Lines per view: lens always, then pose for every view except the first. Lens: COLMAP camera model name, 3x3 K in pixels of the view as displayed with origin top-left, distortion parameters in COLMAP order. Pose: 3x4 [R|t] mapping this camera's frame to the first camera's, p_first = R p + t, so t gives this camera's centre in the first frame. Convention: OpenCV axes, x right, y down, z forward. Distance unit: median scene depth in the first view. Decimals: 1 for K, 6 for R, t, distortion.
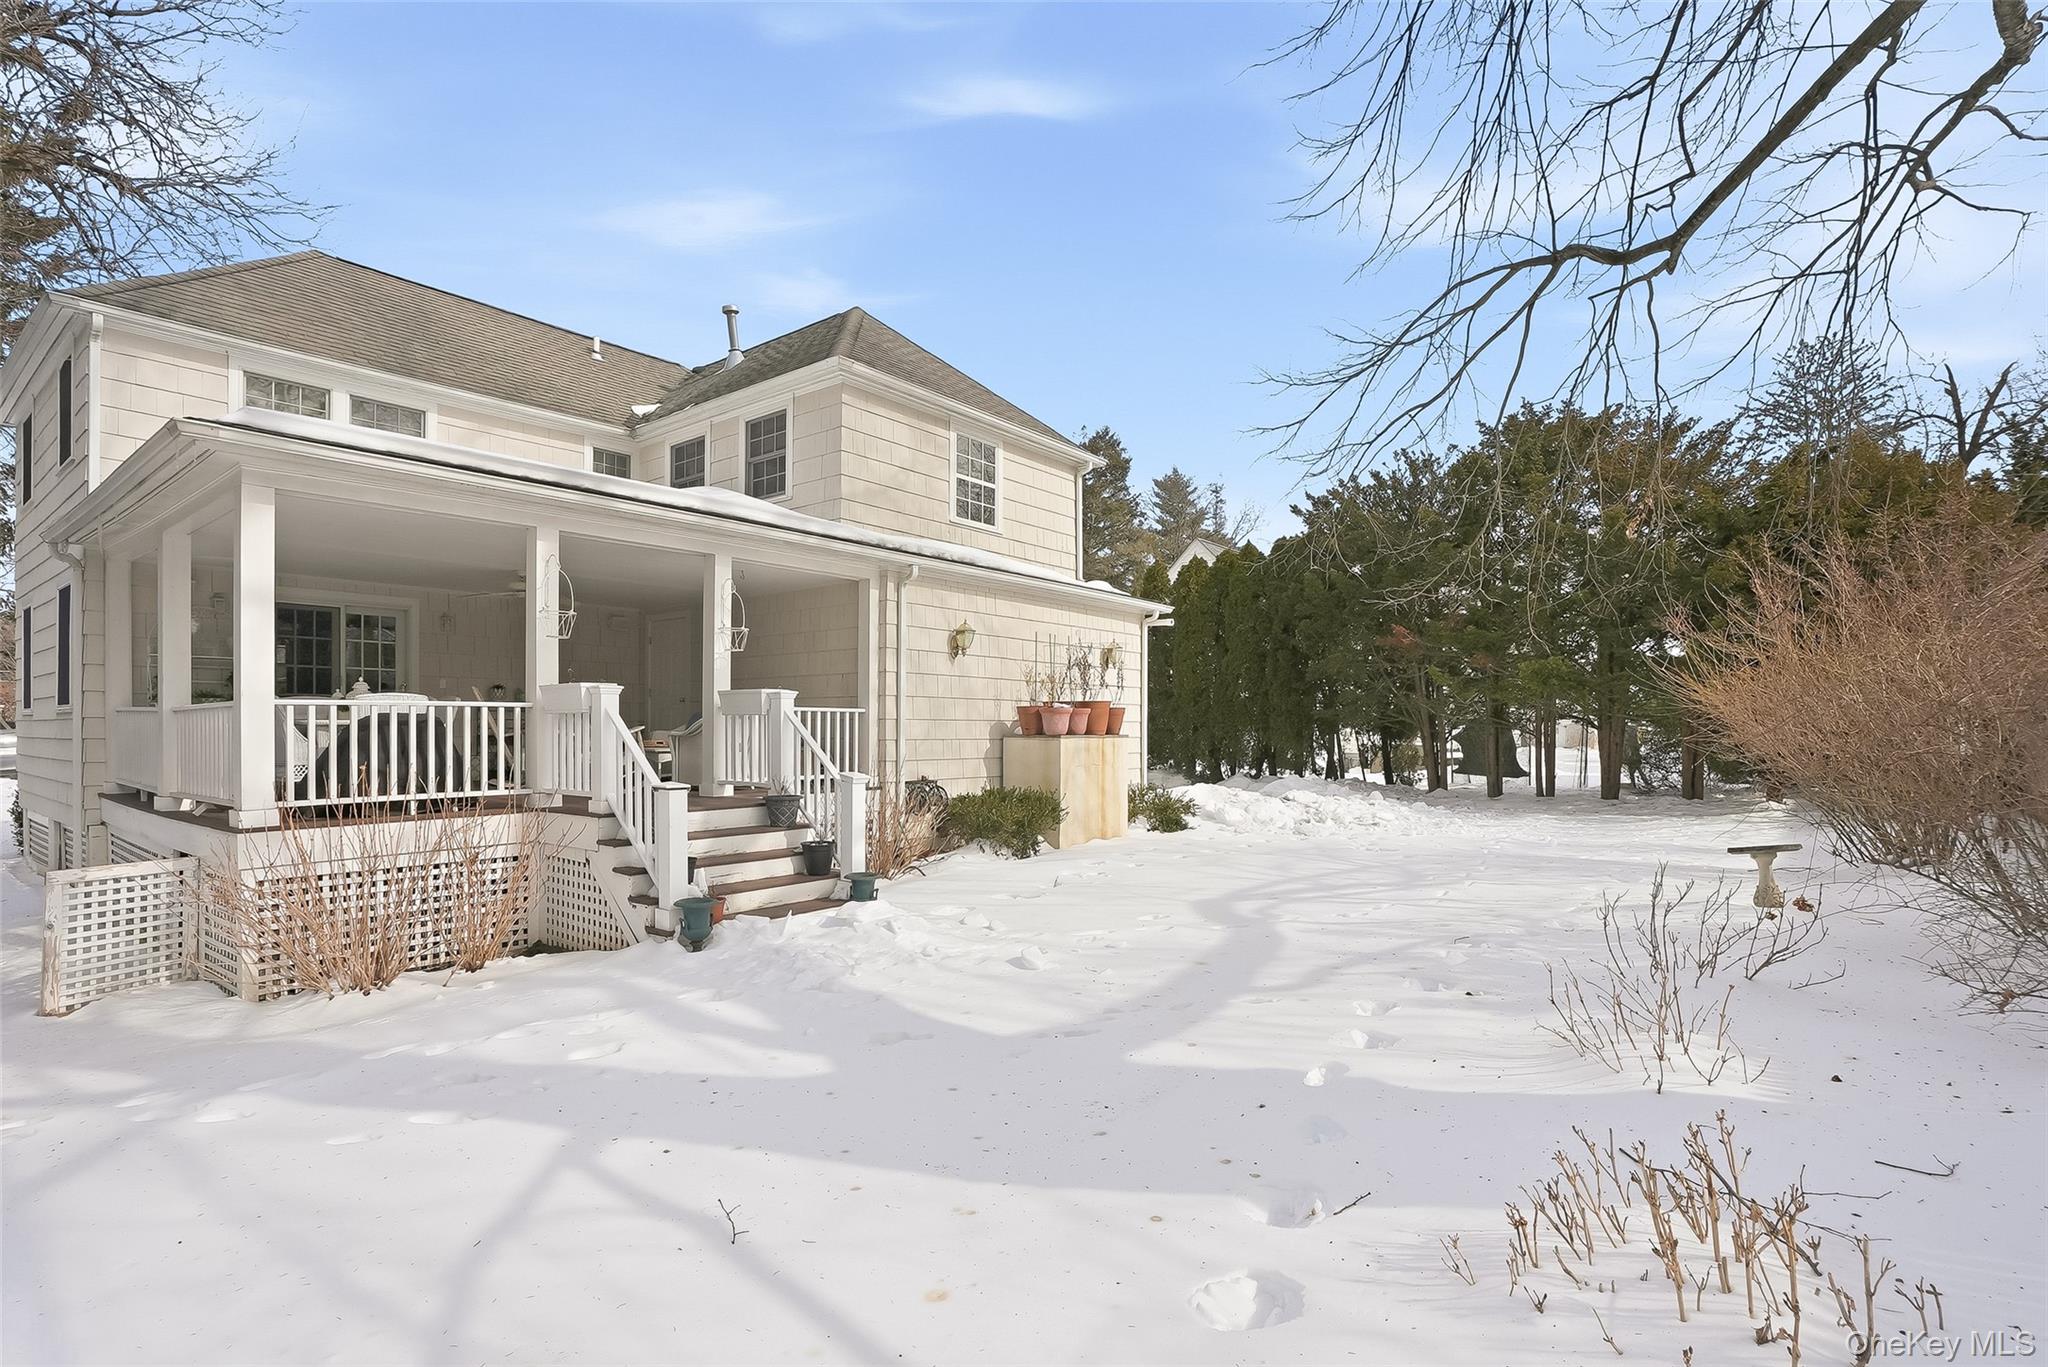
lens RADIAL K [[972.6, 0, 993.3], [0, 972.6, 683.6], [0, 0, 1]] dist [-0.058674, 0.000512]
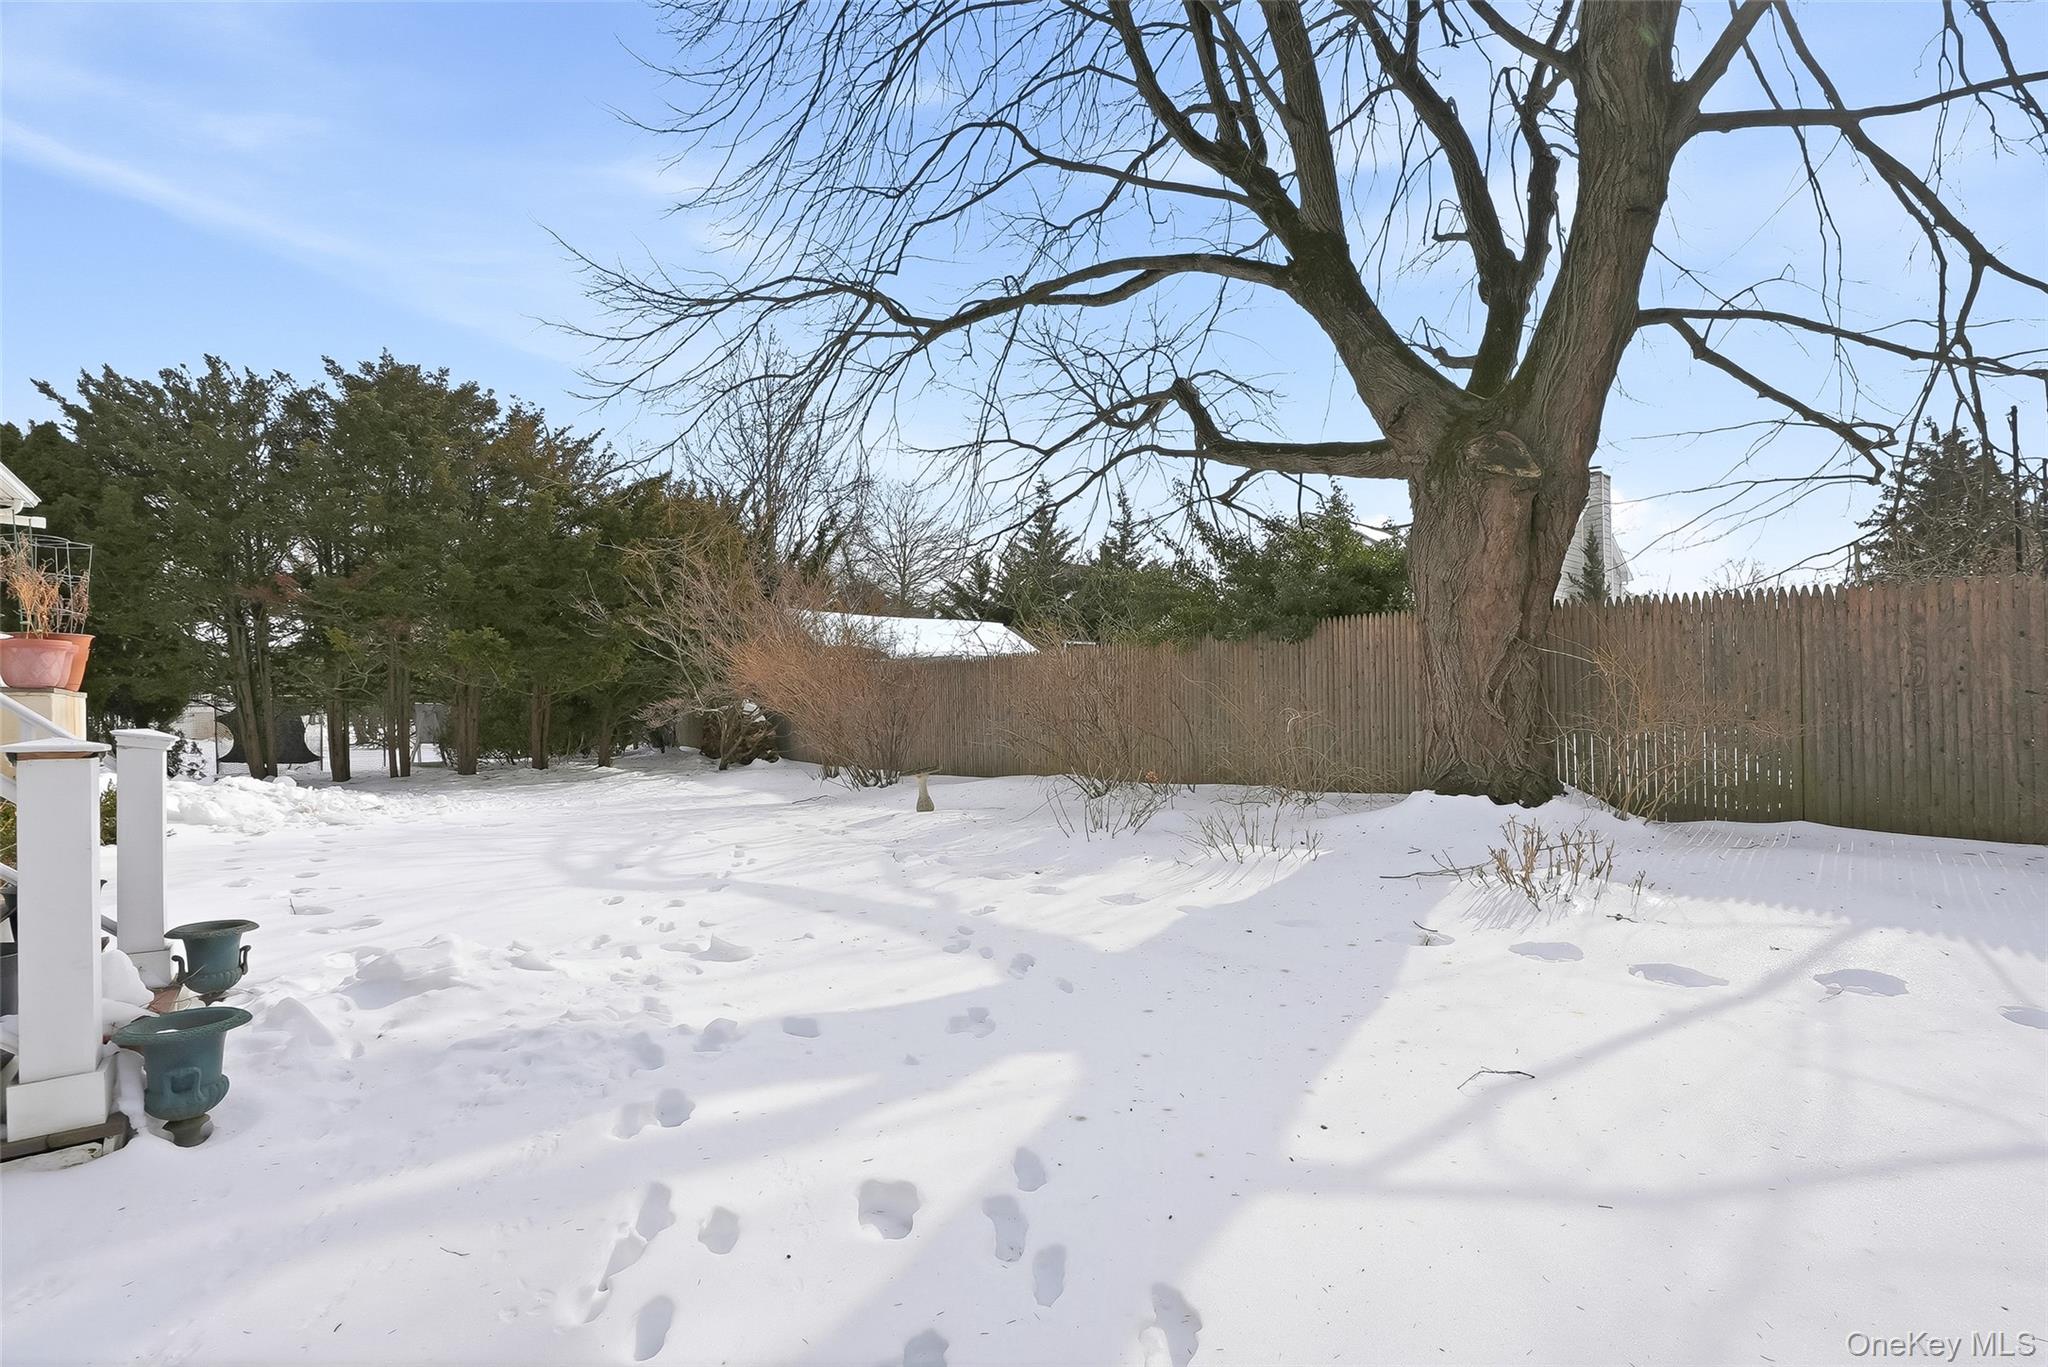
lens RADIAL K [[972.6, 0, 993.3], [0, 972.6, 683.6], [0, 0, 1]] dist [-0.058674, 0.000512]
pose [[0.243176, 0.039561, 0.969175, -1.218178], [-0.045149, 0.998547, -0.029431, 0.146719], [-0.968931, -0.036600, 0.244609, 1.082080]]
